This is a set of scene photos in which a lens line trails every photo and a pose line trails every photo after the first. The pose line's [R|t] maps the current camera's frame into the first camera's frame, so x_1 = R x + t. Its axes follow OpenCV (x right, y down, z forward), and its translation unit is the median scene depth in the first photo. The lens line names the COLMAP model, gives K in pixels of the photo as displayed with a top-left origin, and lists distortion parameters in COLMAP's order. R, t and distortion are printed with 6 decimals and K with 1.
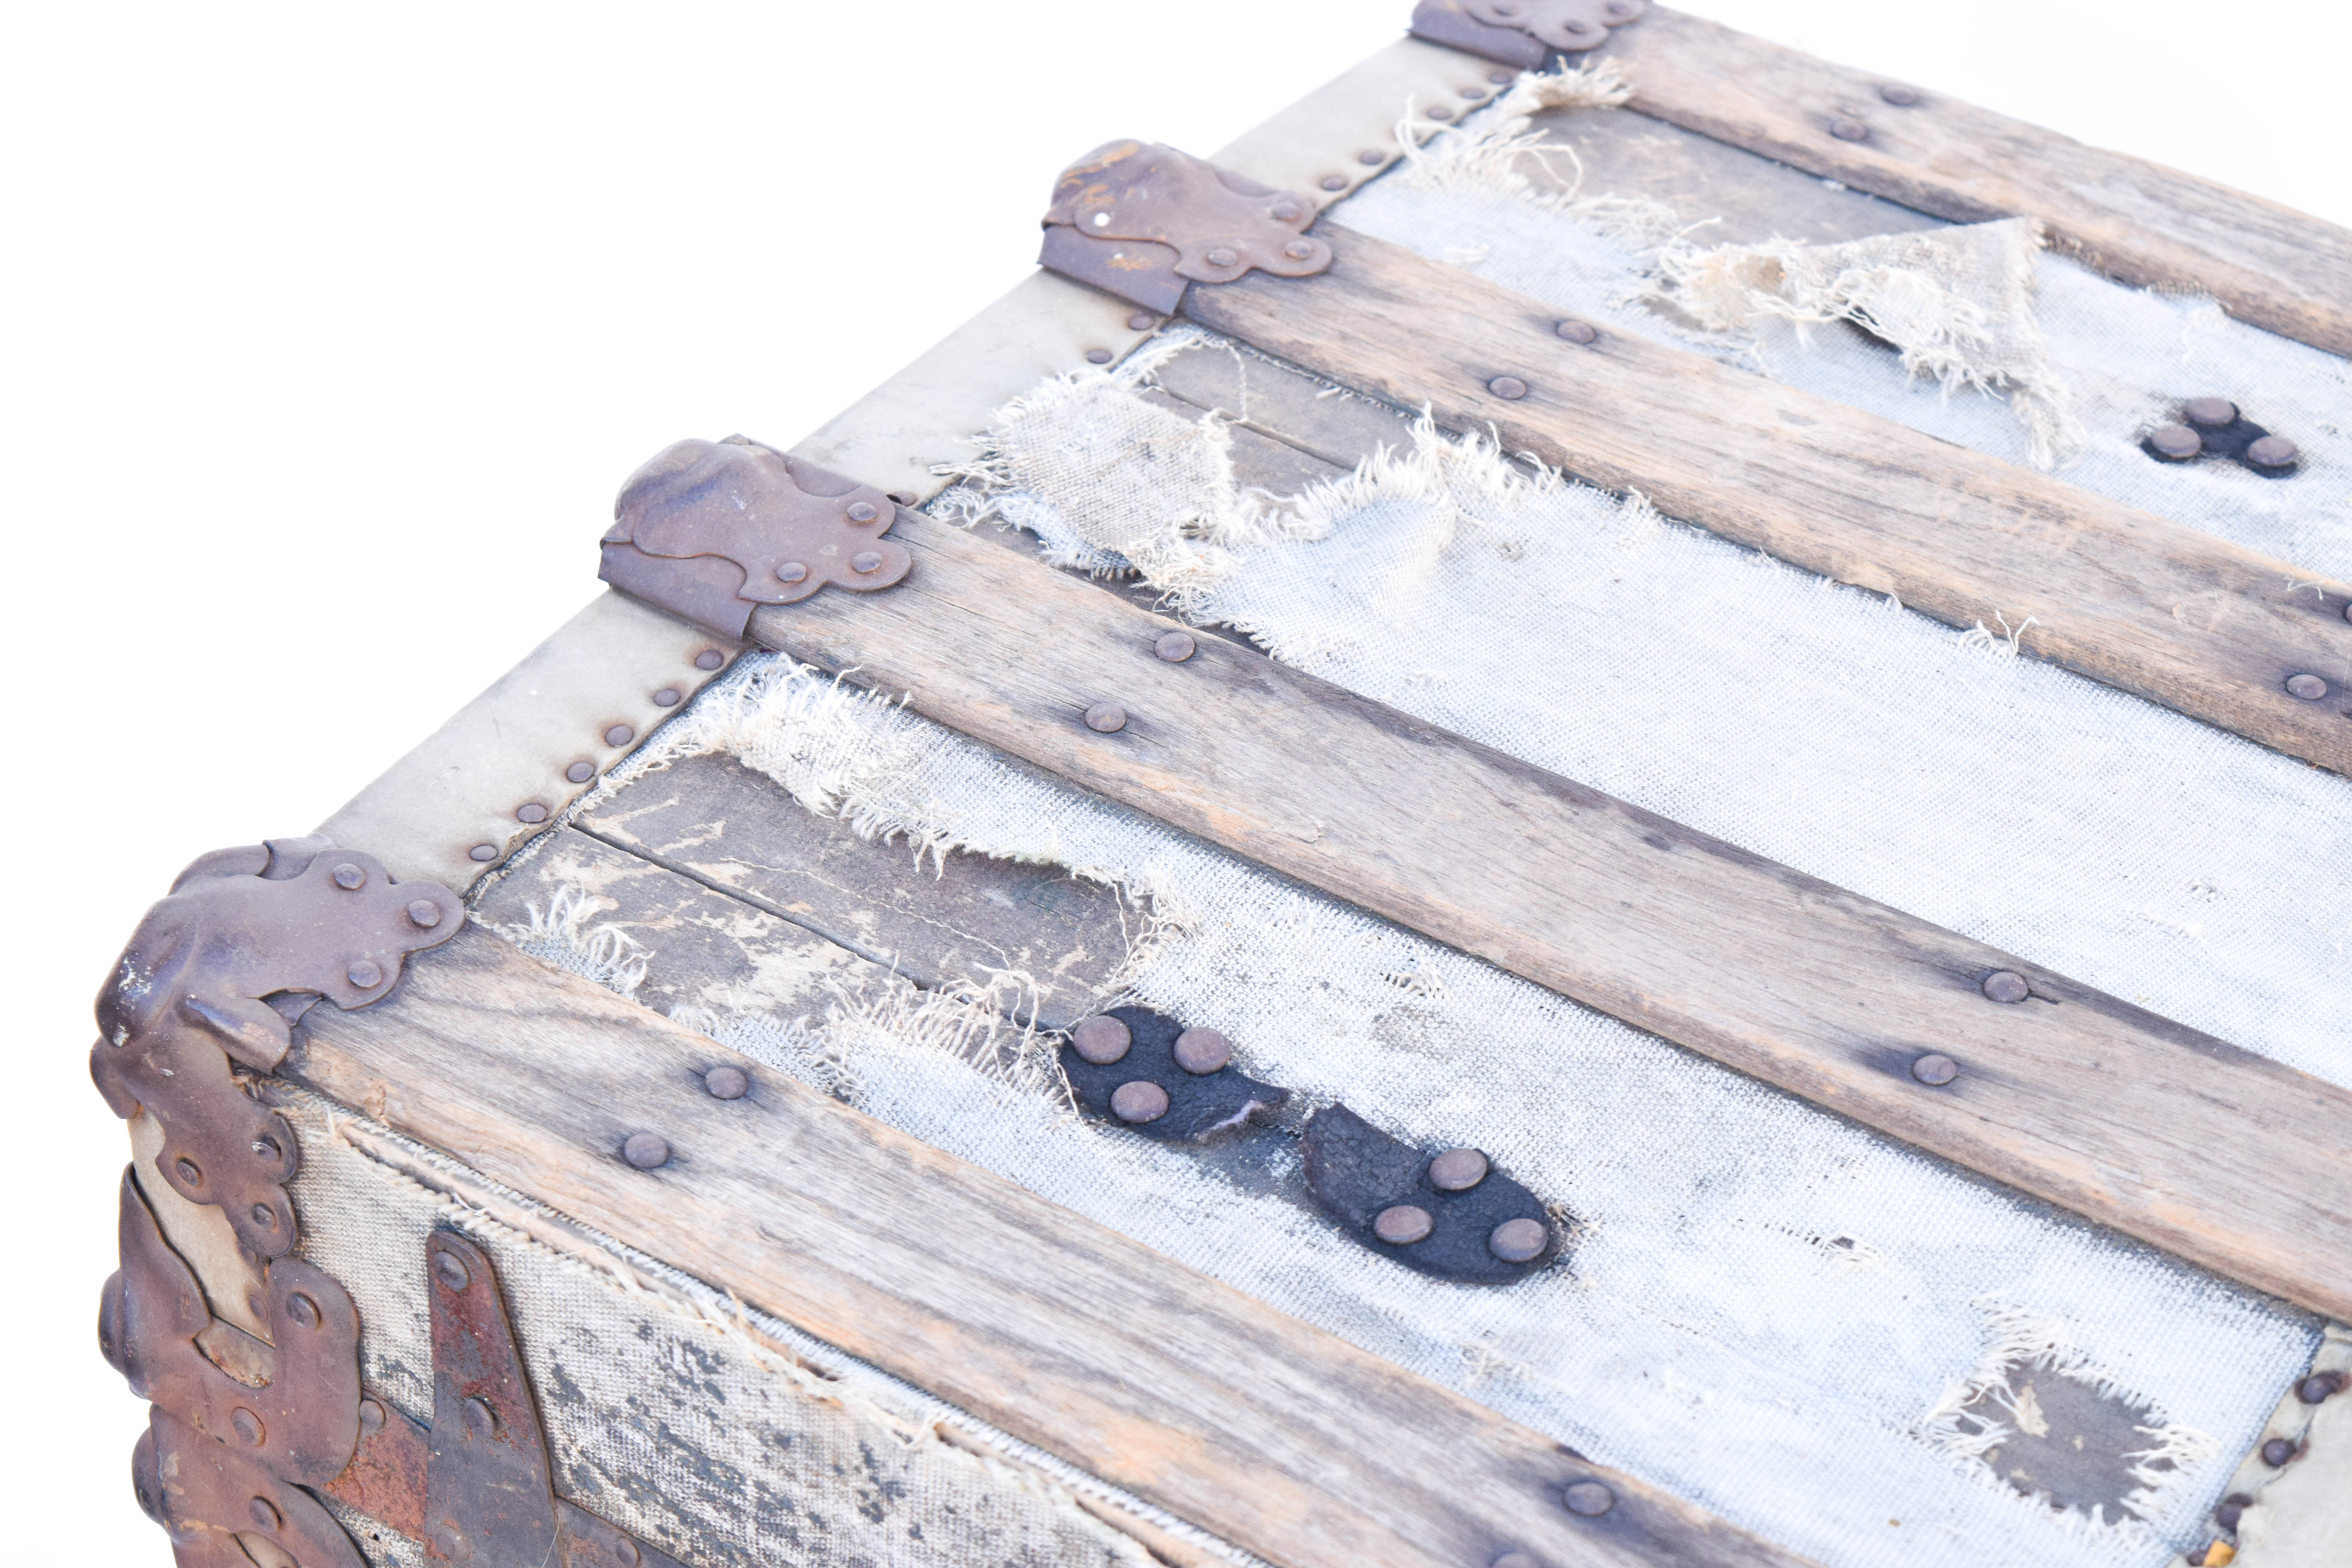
lens RADIAL K [[5393.5, 0, 1193.4], [0, 5393.5, 794.5], [0, 0, 1]] dist [-0.053875, 0.000000]
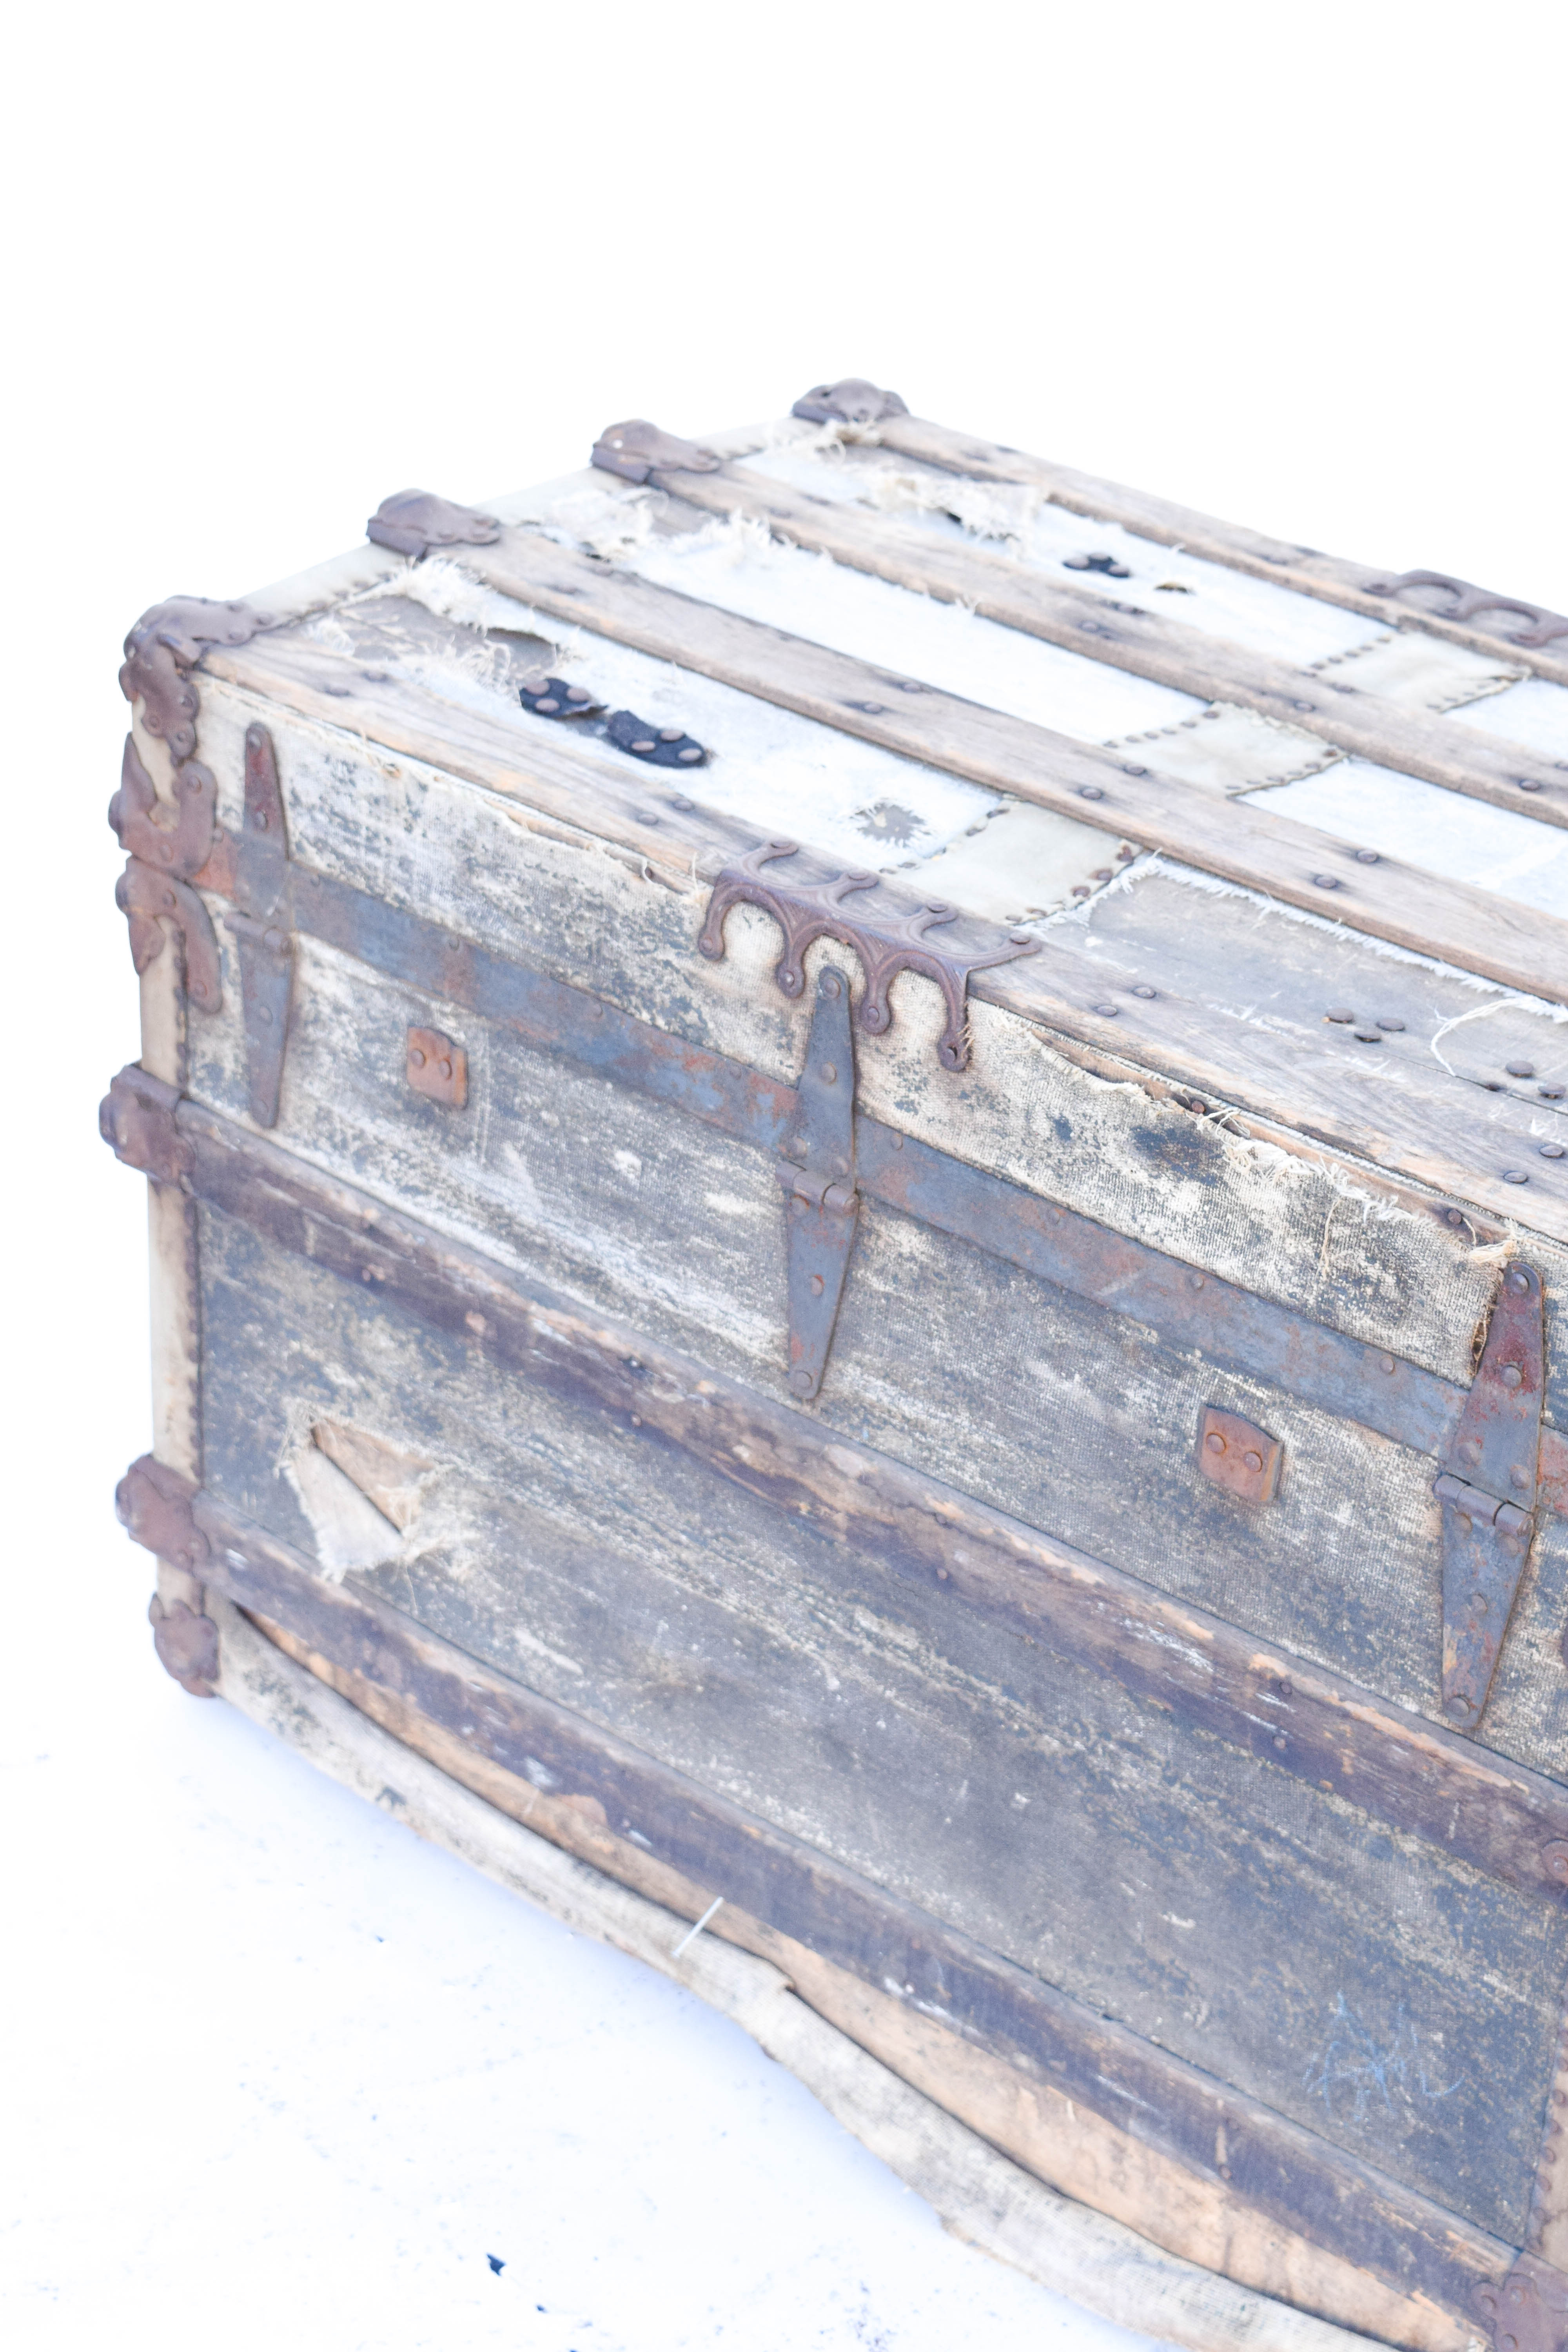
lens RADIAL K [[4232.6, 0, 779.0], [0, 4232.6, 1168.8], [0, 0, 1]] dist [-0.029218, 0.000000]
pose [[0.992485, 0.095985, -0.075897, 0.248332], [-0.105174, 0.986162, -0.128150, 0.478033], [0.062546, 0.135170, 0.988846, -0.799672]]
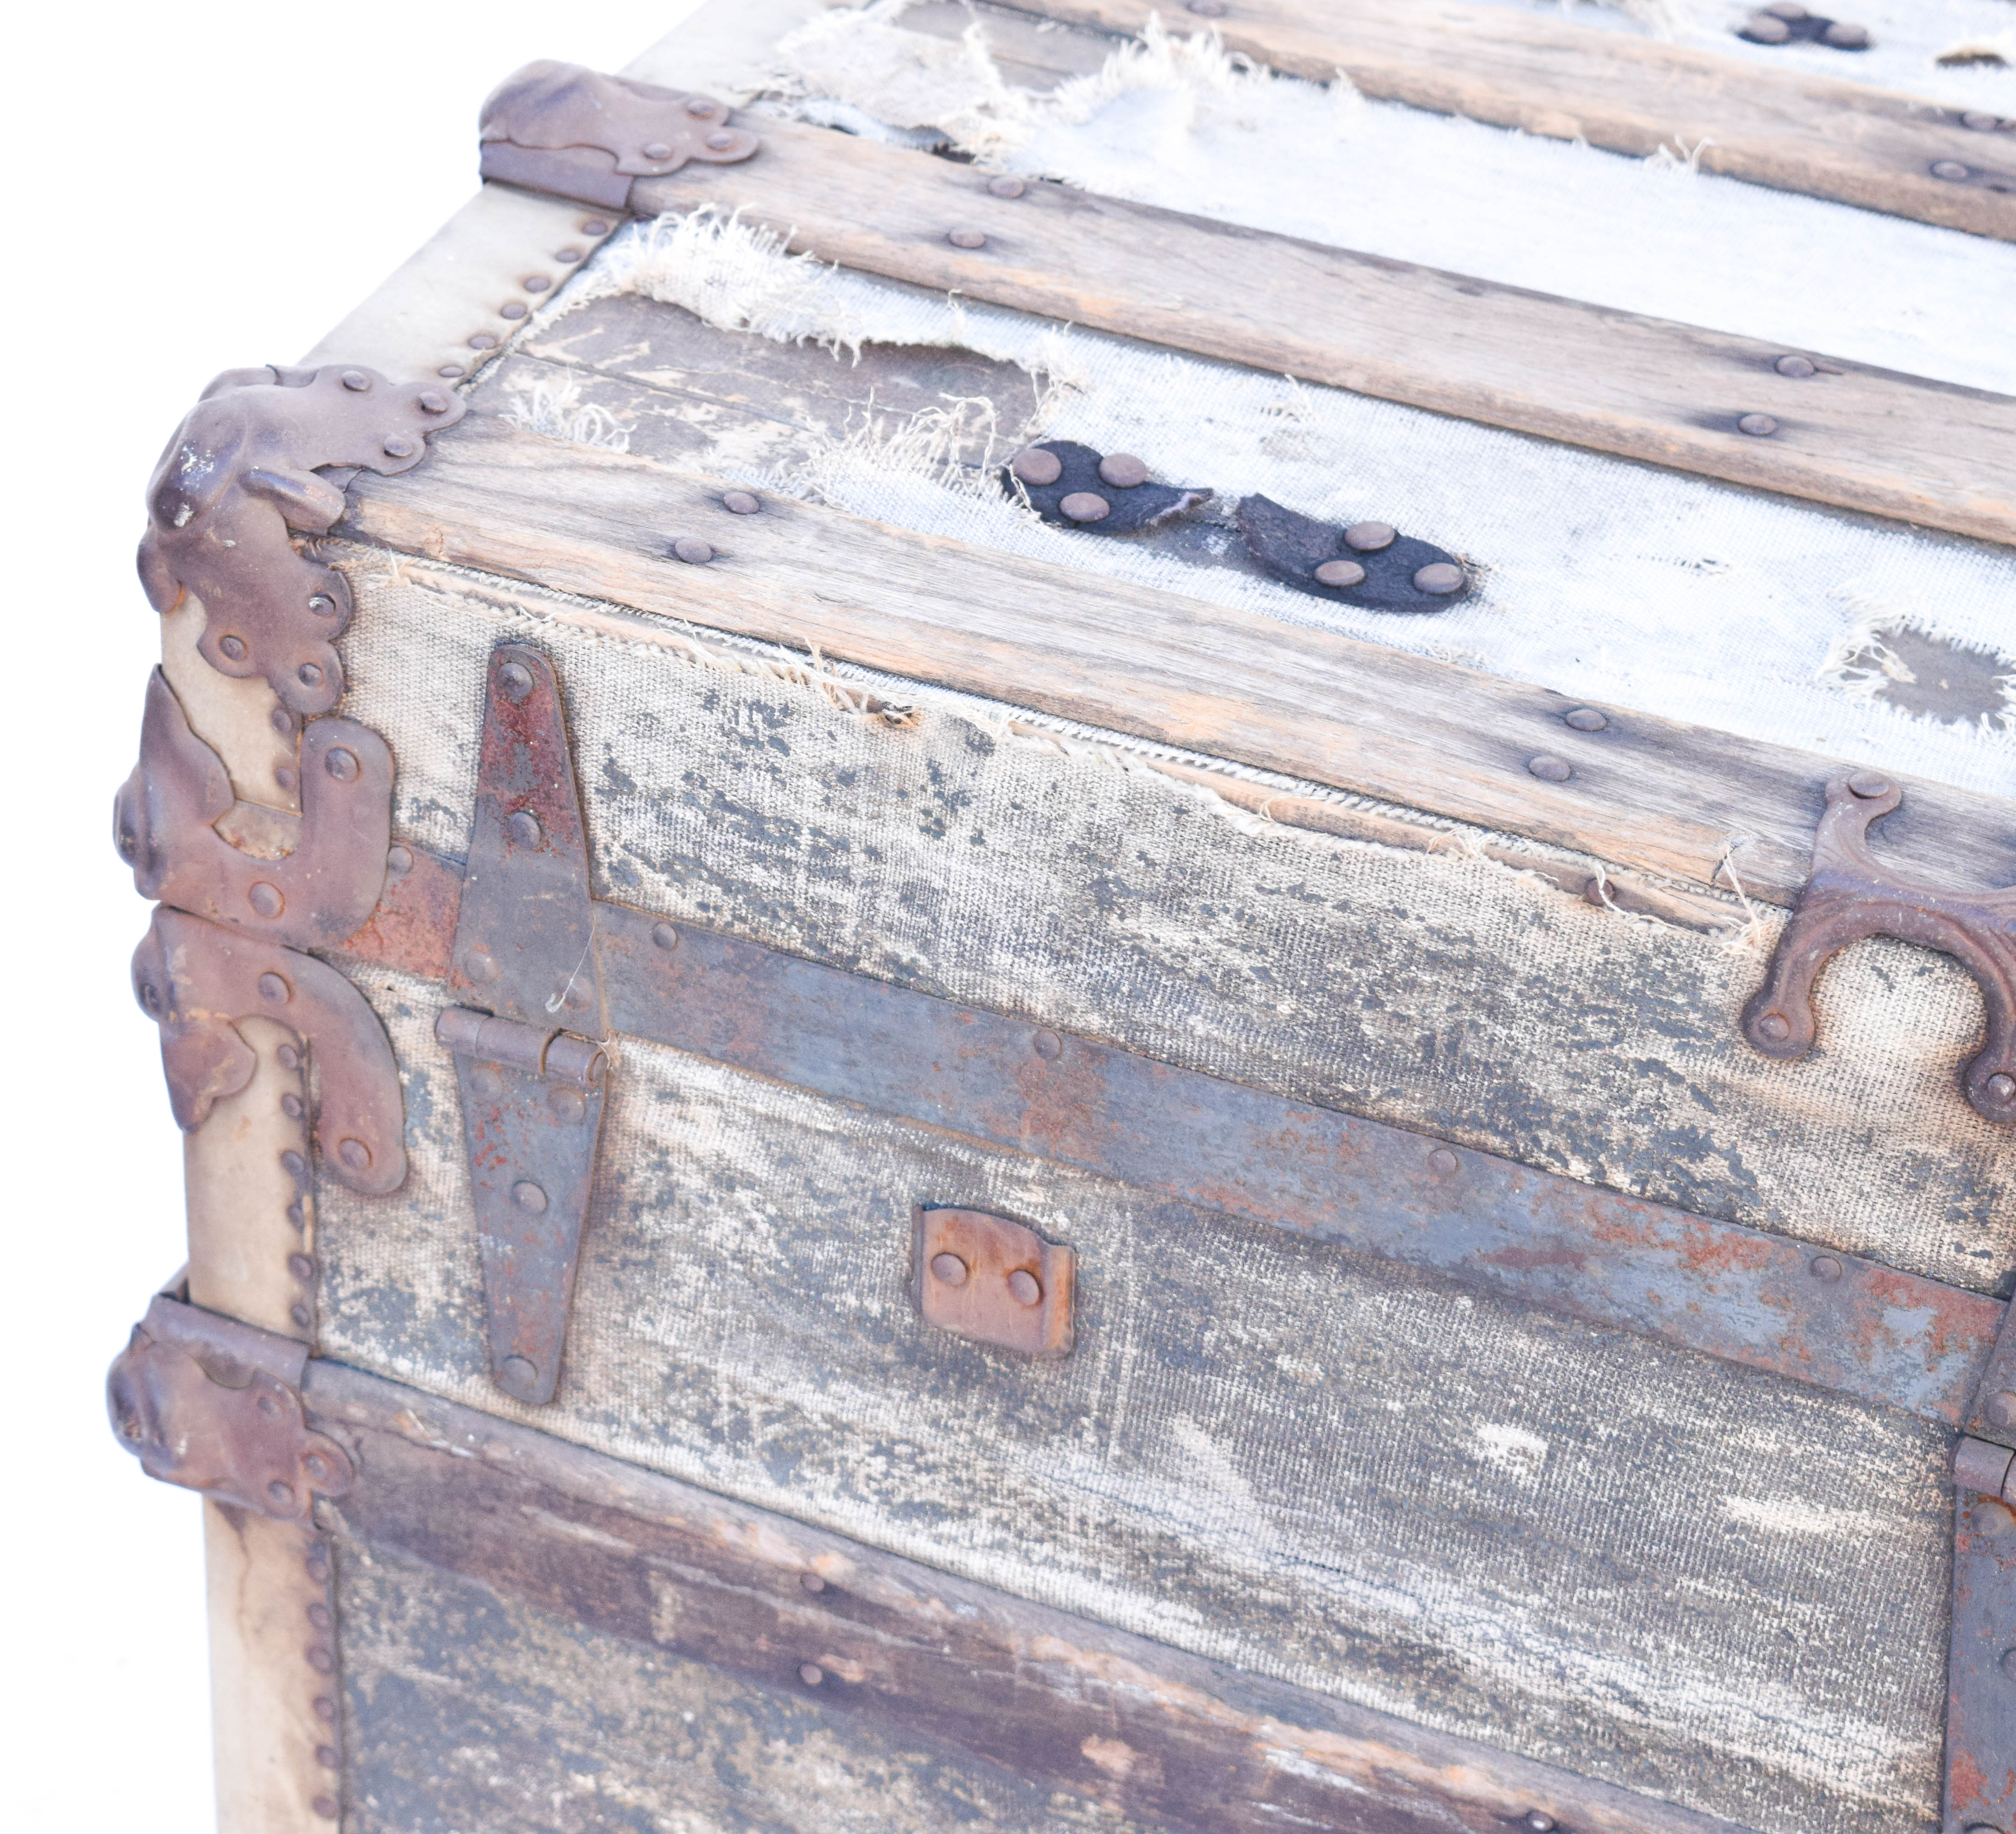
lens RADIAL K [[5342.2, 0, 713.7], [0, 5342.2, 896.1], [0, 0, 1]] dist [-0.016489, 0.000000]
pose [[0.987886, -0.066796, 0.140071, -0.250417], [0.075421, 0.995510, -0.057194, 0.195961], [-0.135622, 0.067065, 0.988488, -0.118373]]
